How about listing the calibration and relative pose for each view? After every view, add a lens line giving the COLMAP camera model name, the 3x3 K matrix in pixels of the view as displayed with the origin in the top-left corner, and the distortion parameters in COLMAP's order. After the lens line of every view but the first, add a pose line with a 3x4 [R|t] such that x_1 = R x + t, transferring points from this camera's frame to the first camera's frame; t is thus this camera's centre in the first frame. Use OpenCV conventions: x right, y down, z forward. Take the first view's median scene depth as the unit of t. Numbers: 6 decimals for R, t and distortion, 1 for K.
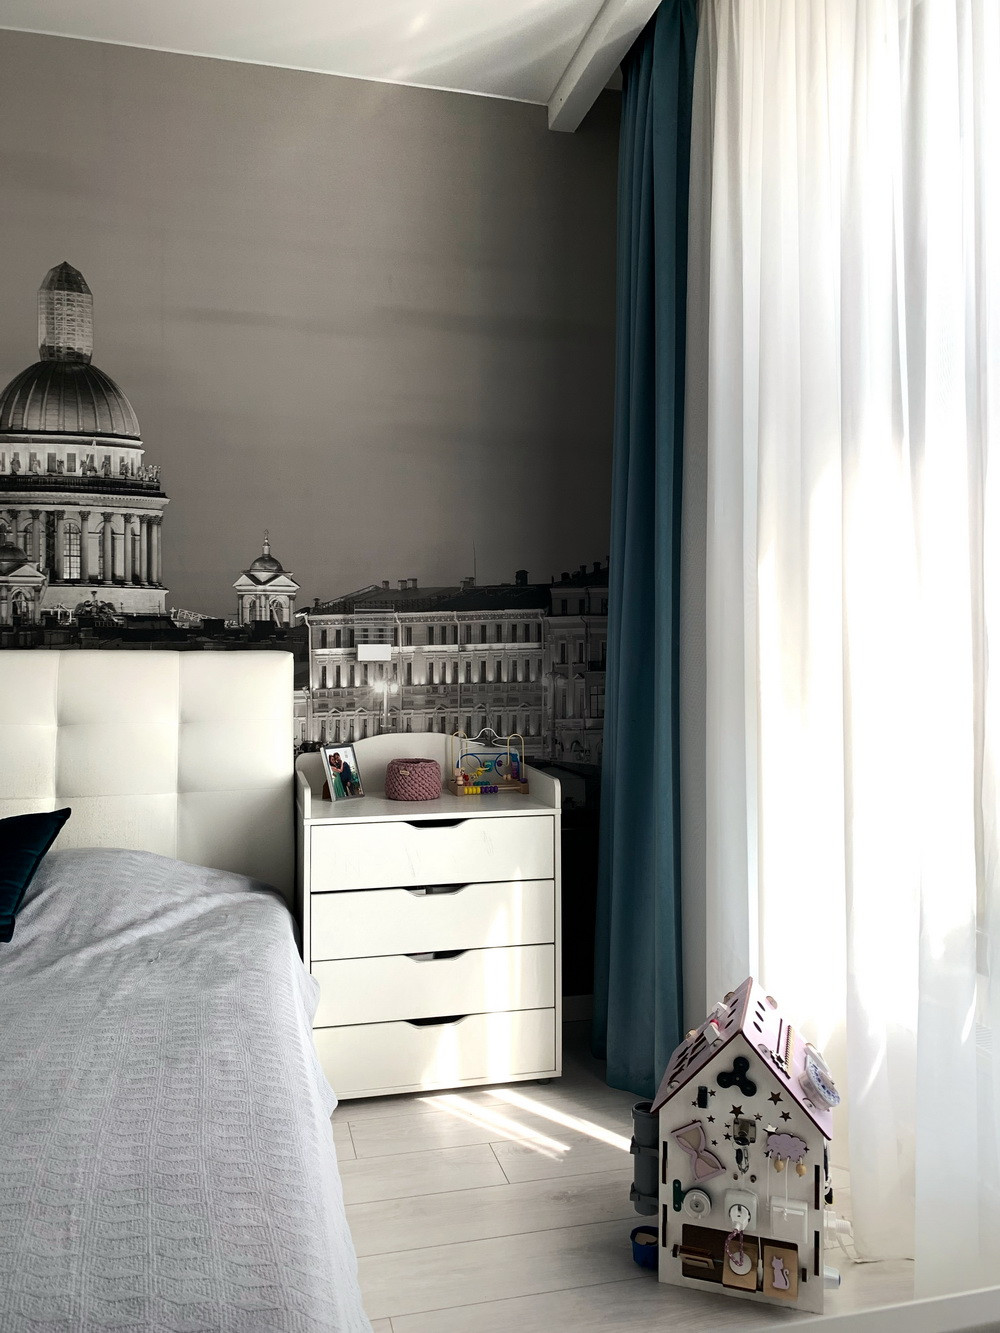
lens RADIAL K [[1029.4, 0, 501.1], [0, 1029.4, 659.9], [0, 0, 1]] dist [0.020965, -0.010640]
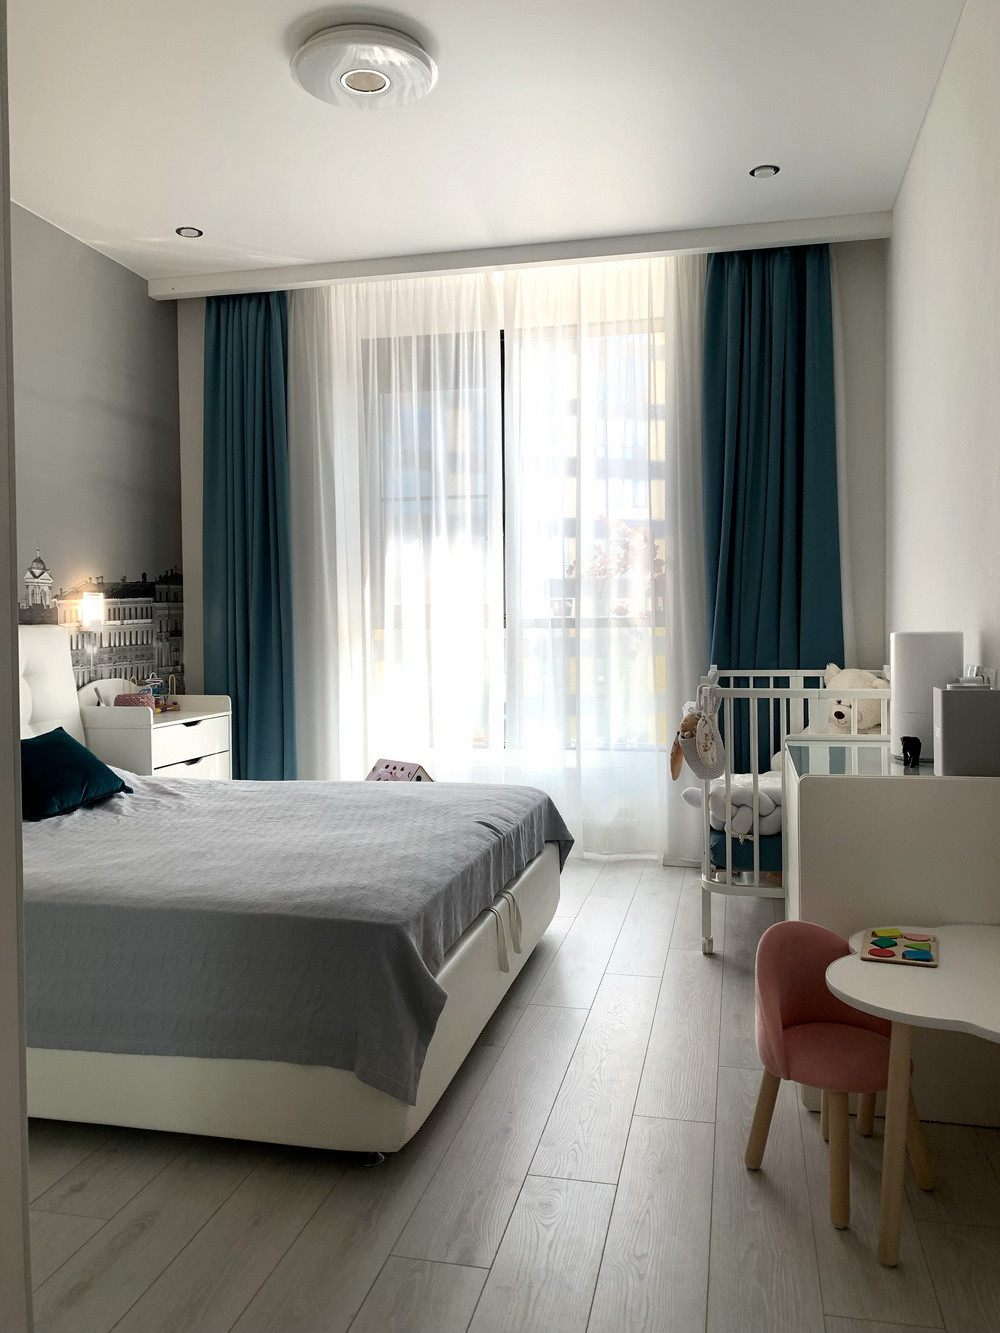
lens RADIAL K [[1029.4, 0, 501.1], [0, 1029.4, 659.9], [0, 0, 1]] dist [0.020965, -0.010640]
pose [[0.465029, -0.039933, 0.884395, -1.210955], [0.031495, 0.999096, 0.028552, 0.018667], [-0.884735, 0.014576, 0.465866, -0.224985]]
